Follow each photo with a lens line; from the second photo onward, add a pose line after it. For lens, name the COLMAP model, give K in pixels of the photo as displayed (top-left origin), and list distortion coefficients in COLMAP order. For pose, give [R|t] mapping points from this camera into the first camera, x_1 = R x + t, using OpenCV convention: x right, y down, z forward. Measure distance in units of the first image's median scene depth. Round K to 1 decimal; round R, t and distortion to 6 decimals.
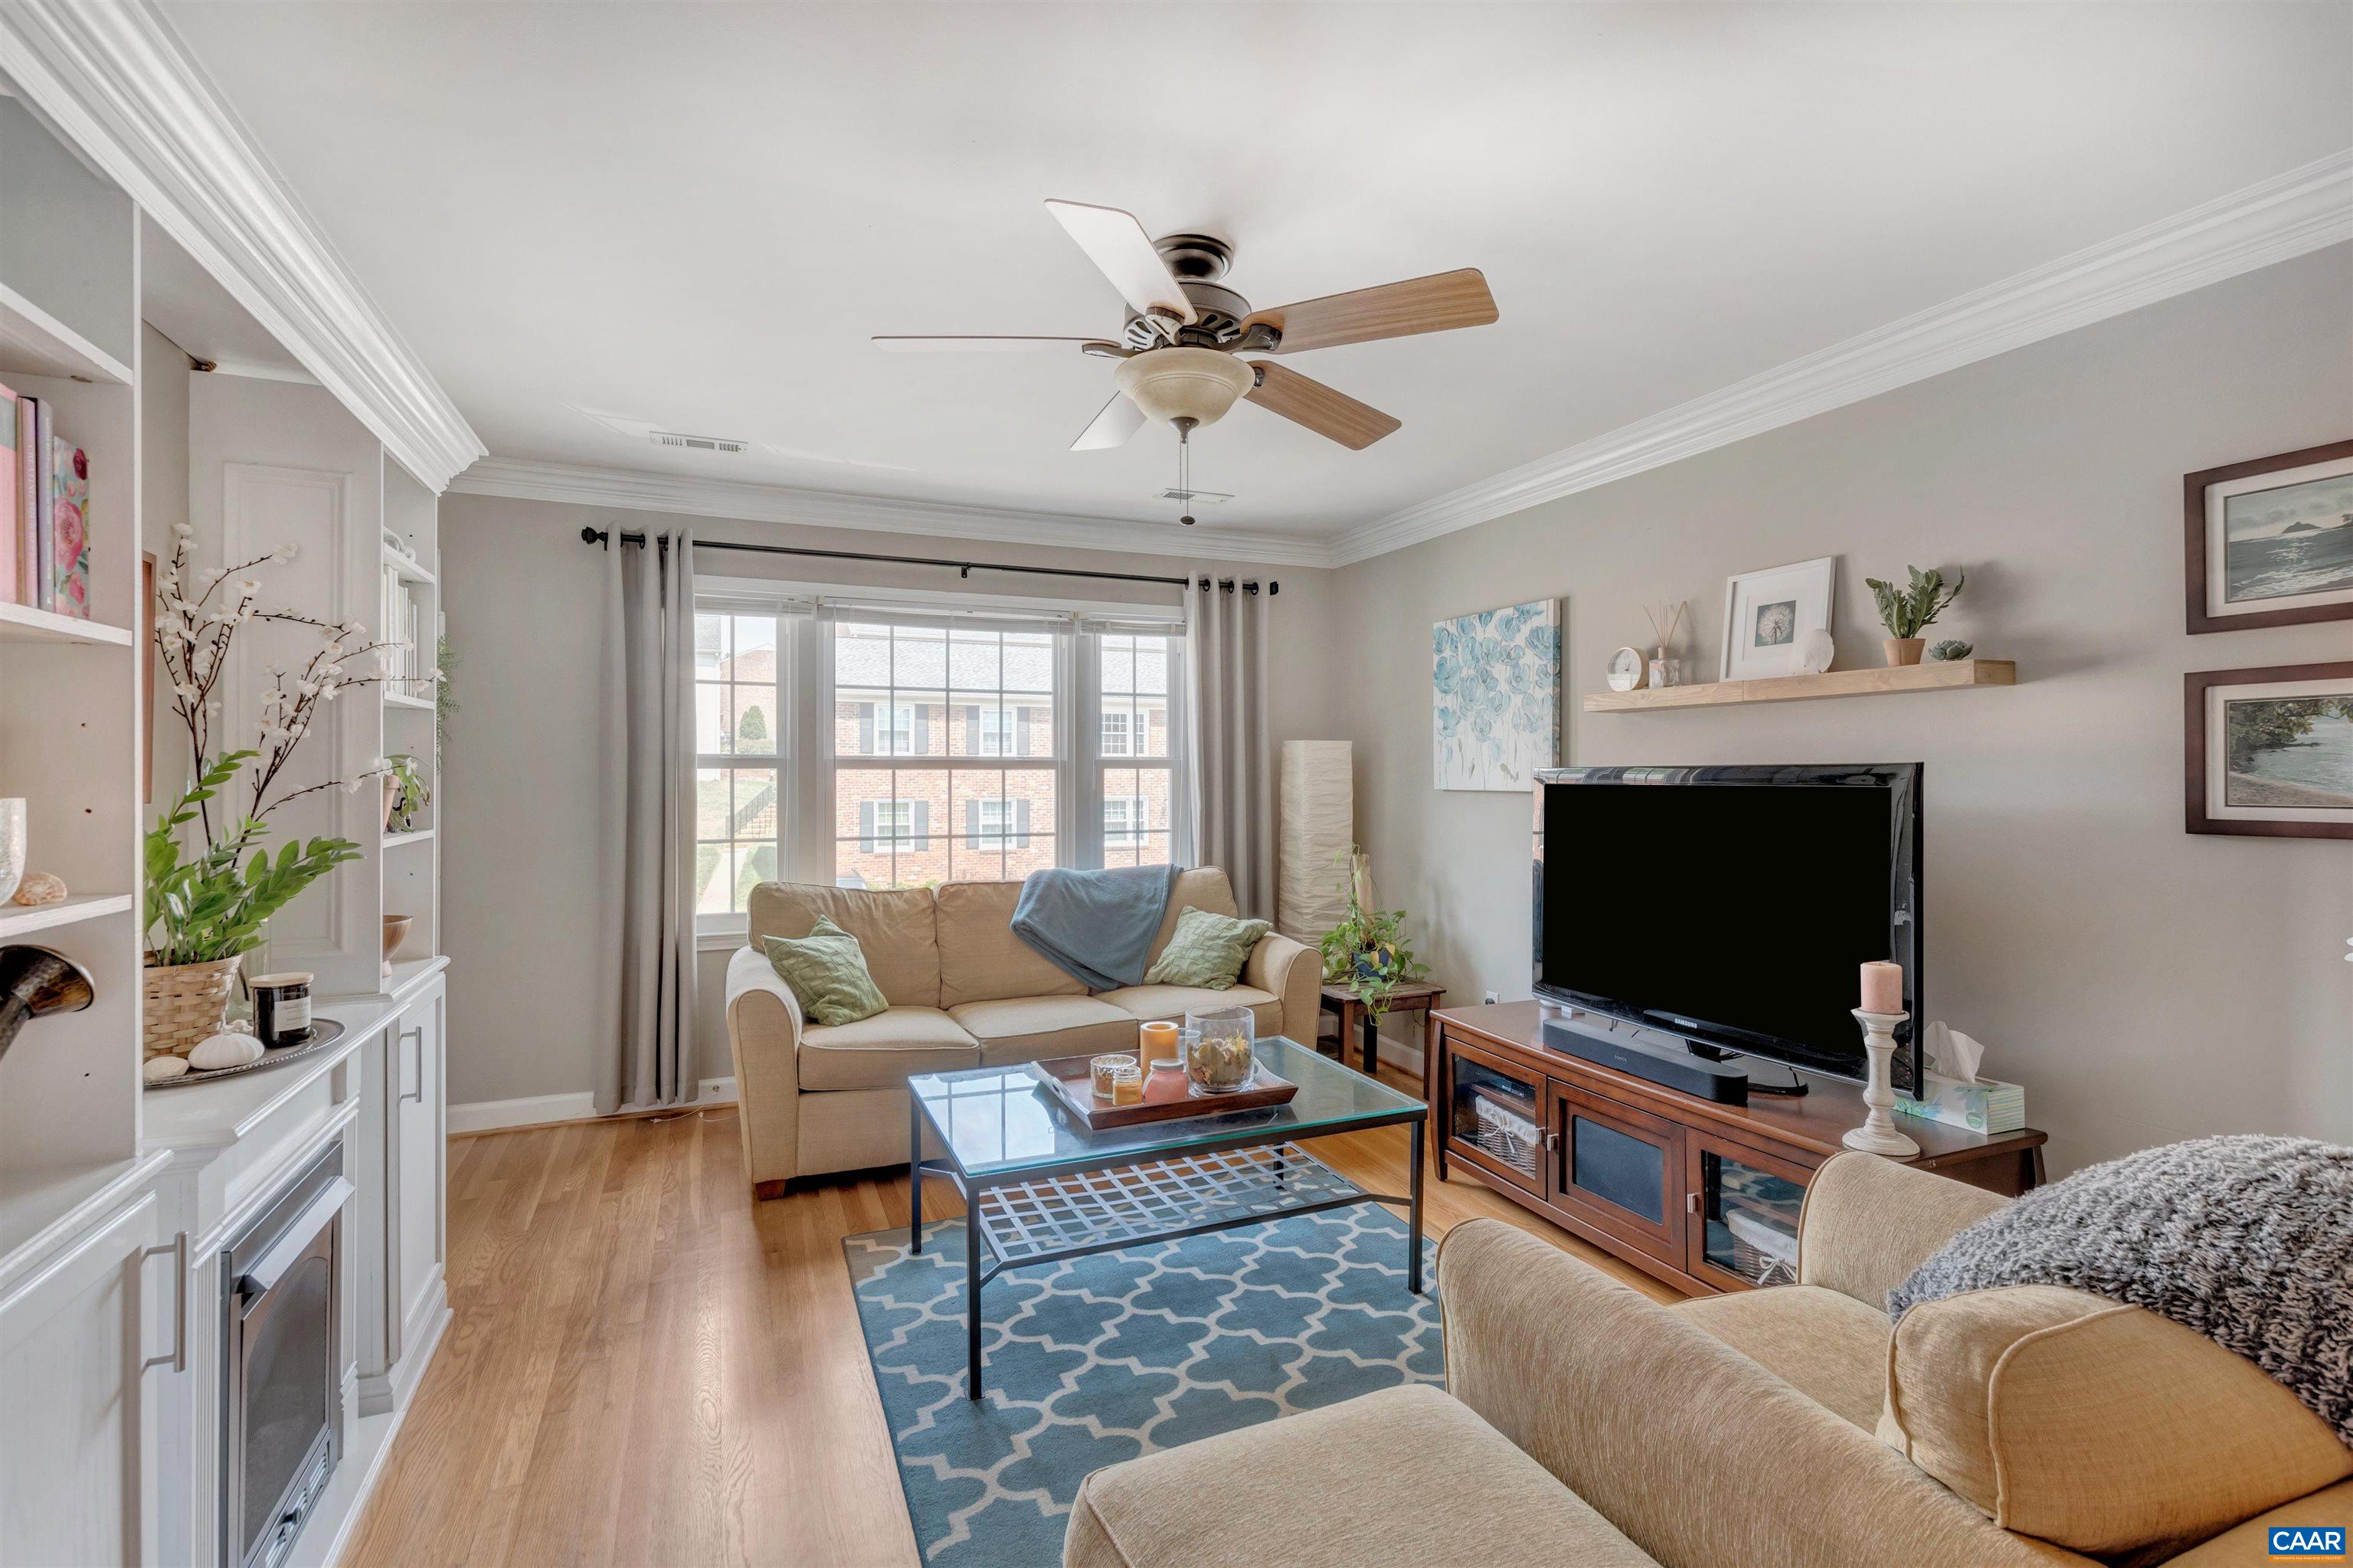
lens RADIAL K [[1069.2, 0, 1176.5], [0, 1069.2, 784.0], [0, 0, 1]] dist [0.000187, -0.000009]
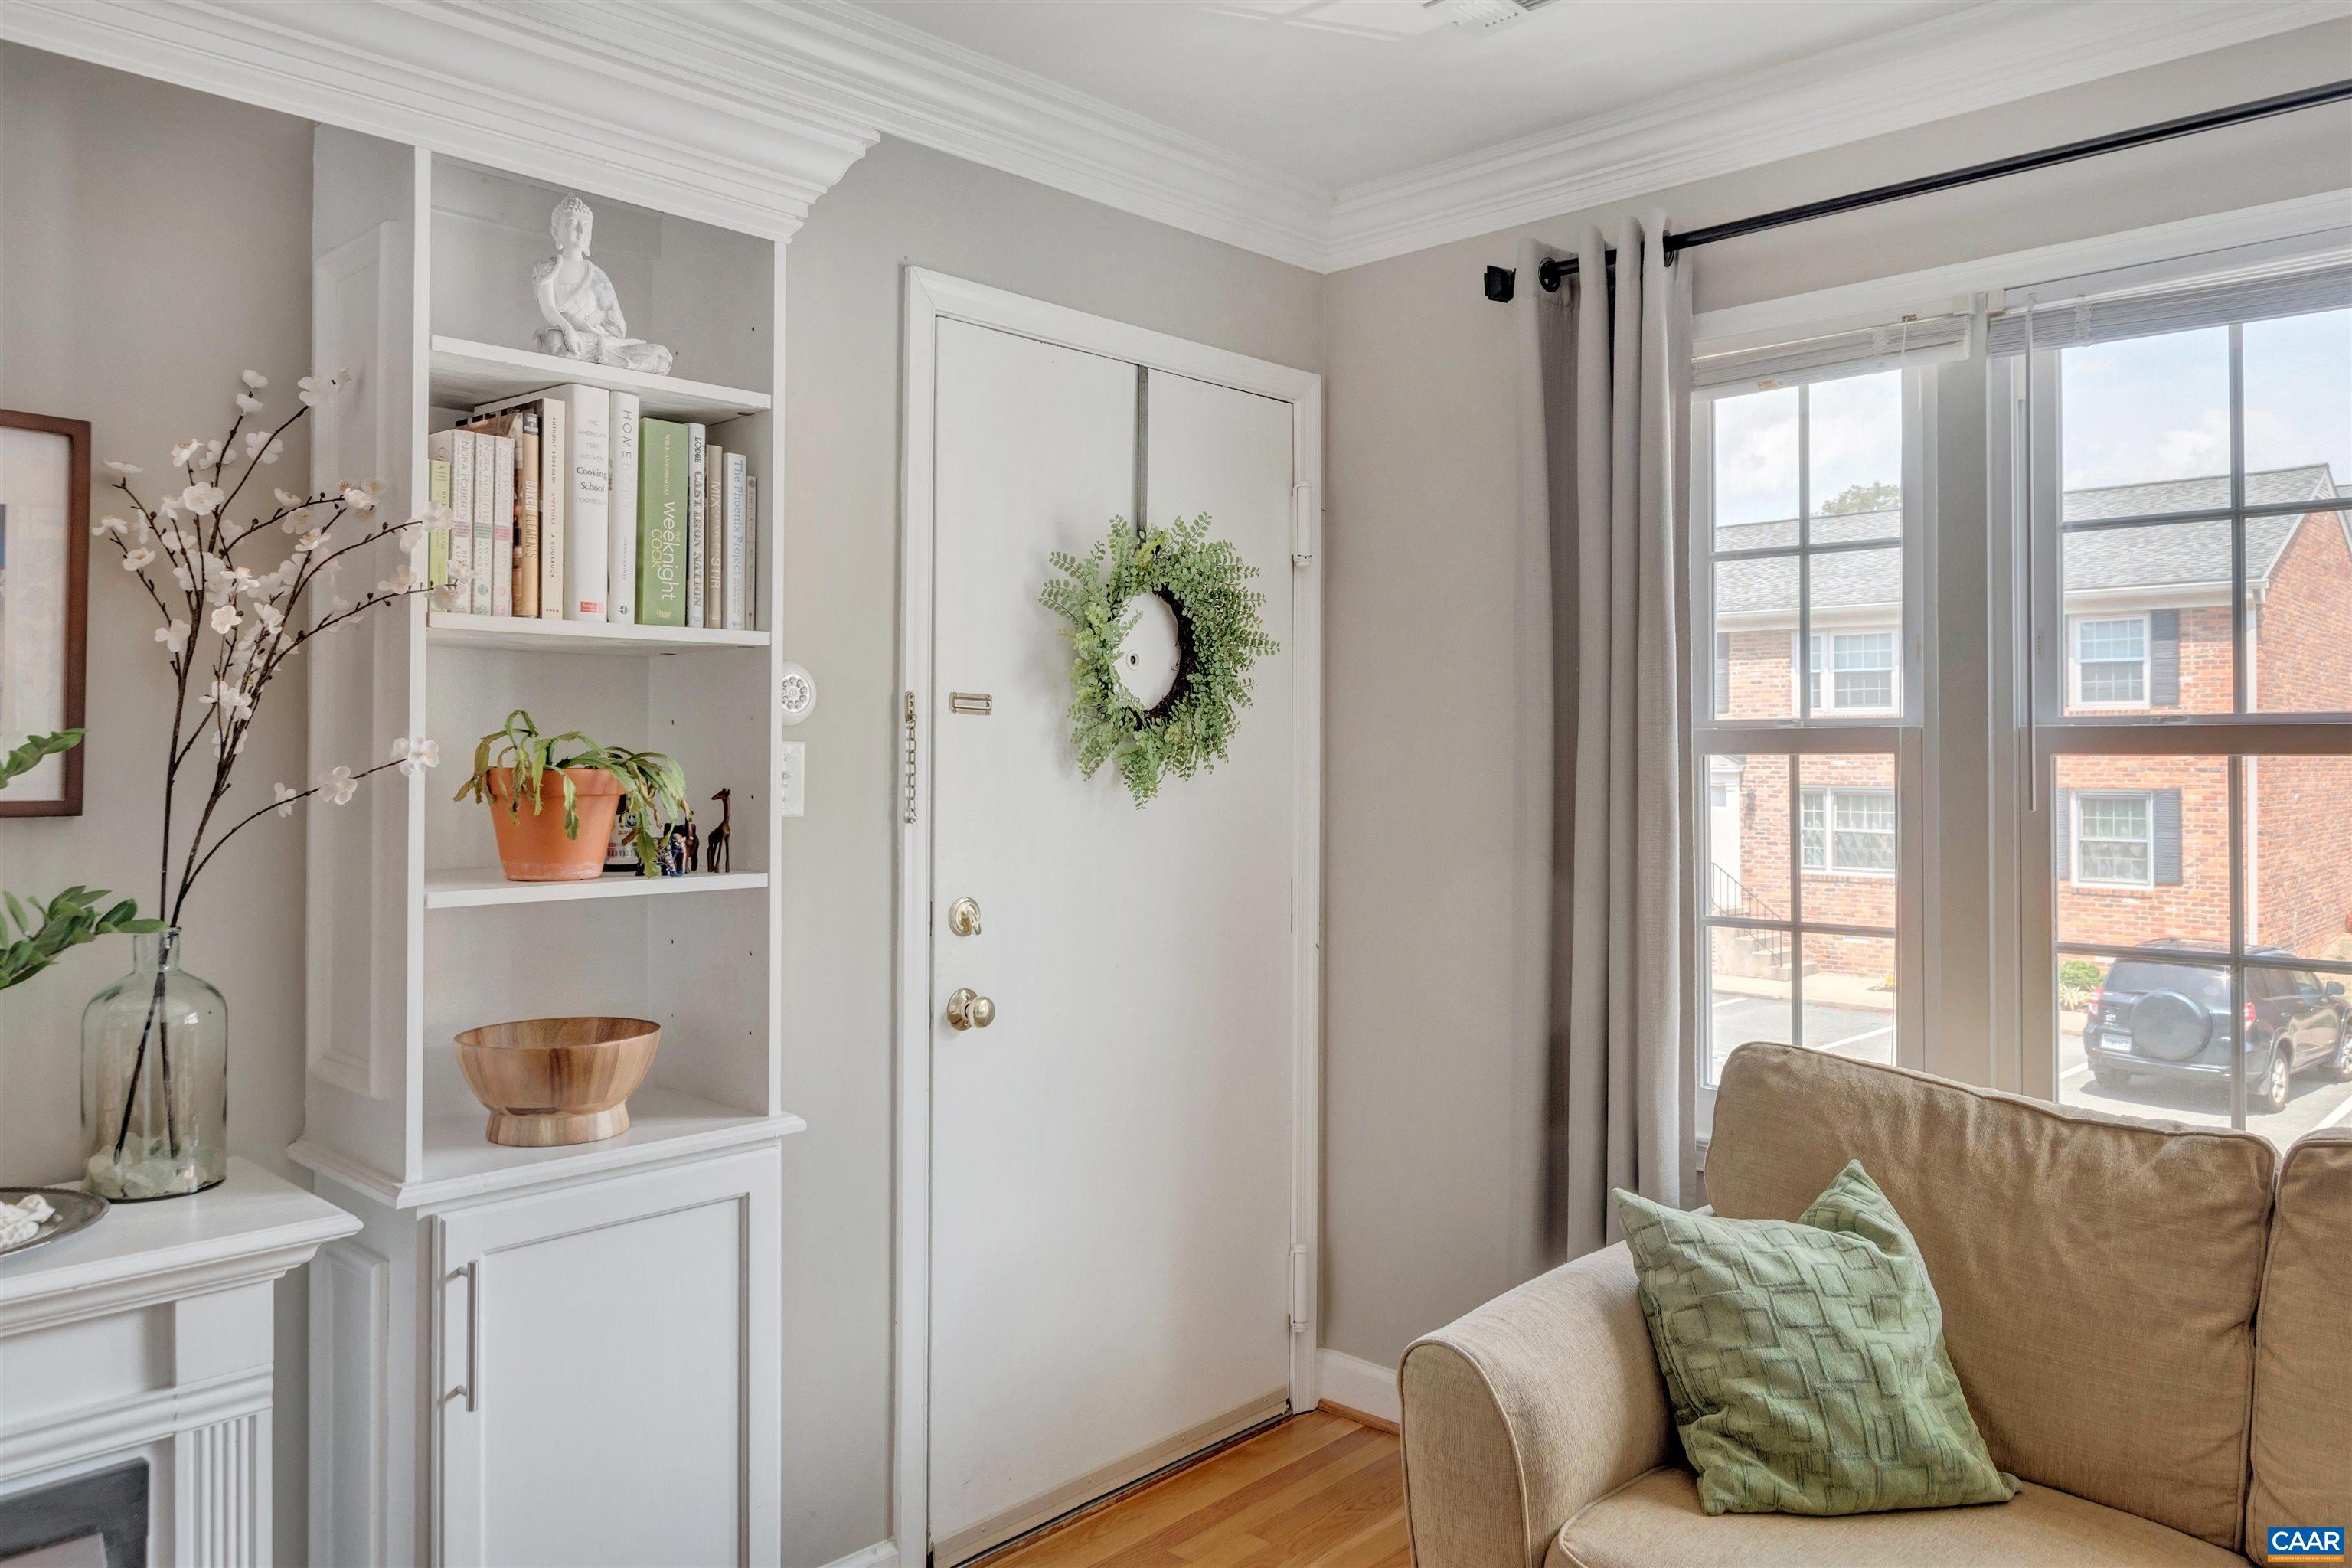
lens RADIAL K [[1610.0, 0, 1174.7], [0, 1610.0, 737.6], [0, 0, 1]] dist [-0.010965, -0.003794]
pose [[0.390810, -0.011427, -0.920401, 0.075514], [-0.008968, 0.999828, -0.016221, -0.008525], [0.920428, 0.014593, 0.390640, 0.561004]]
